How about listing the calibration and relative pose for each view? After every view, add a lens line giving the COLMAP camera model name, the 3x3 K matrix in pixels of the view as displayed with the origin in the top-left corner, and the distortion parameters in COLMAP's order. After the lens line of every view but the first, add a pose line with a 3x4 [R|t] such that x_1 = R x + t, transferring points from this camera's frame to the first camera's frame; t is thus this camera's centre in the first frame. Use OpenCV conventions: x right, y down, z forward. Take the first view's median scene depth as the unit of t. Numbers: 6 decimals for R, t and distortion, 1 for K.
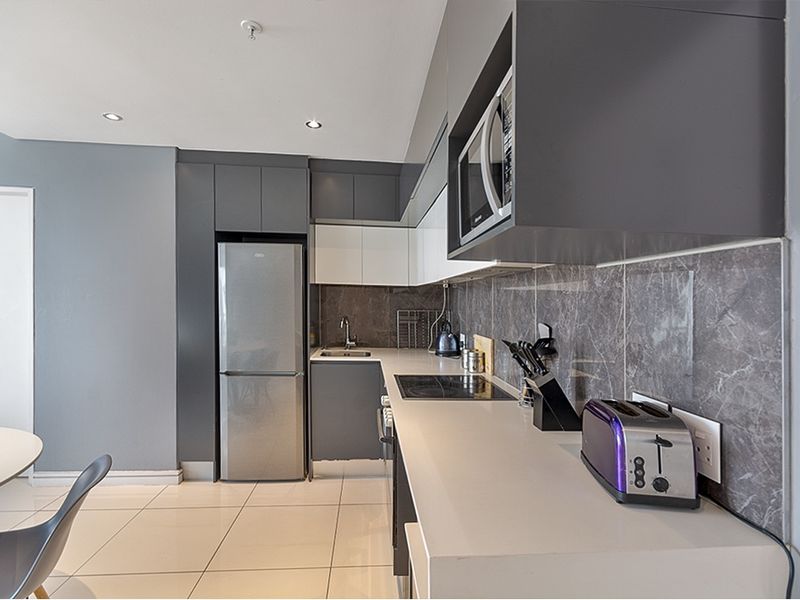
lens RADIAL K [[389.4, 0, 405.7], [0, 389.4, 302.2], [0, 0, 1]] dist [0.004314, 0.000614]
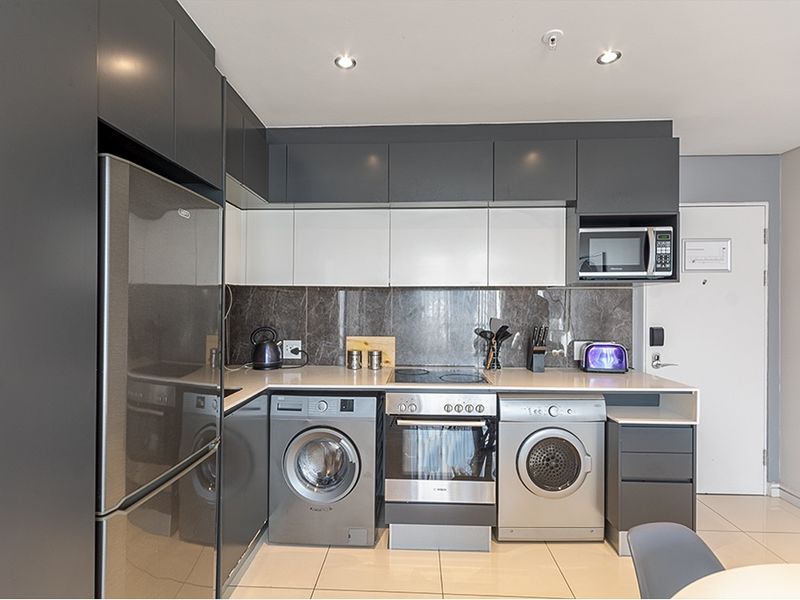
lens RADIAL K [[389.4, 0, 405.7], [0, 389.4, 302.2], [0, 0, 1]] dist [0.004314, 0.000614]
pose [[0.159953, -0.006126, 0.987106, -0.779682], [0.002892, 0.999979, 0.005738, -0.012974], [-0.987120, 0.001937, 0.159967, 0.638646]]
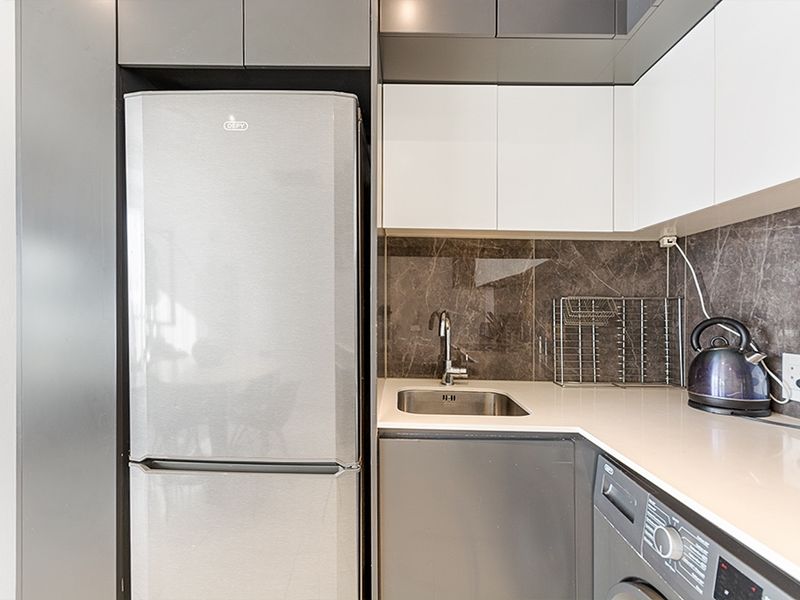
lens RADIAL K [[416.5, 0, 398.2], [0, 416.5, 307.9], [0, 0, 1]] dist [0.000044, 0.000041]
pose [[0.991620, -0.006374, -0.129034, -0.178687], [0.005342, 0.999951, -0.008344, 0.044762], [0.129081, 0.007585, 0.991605, 0.634249]]
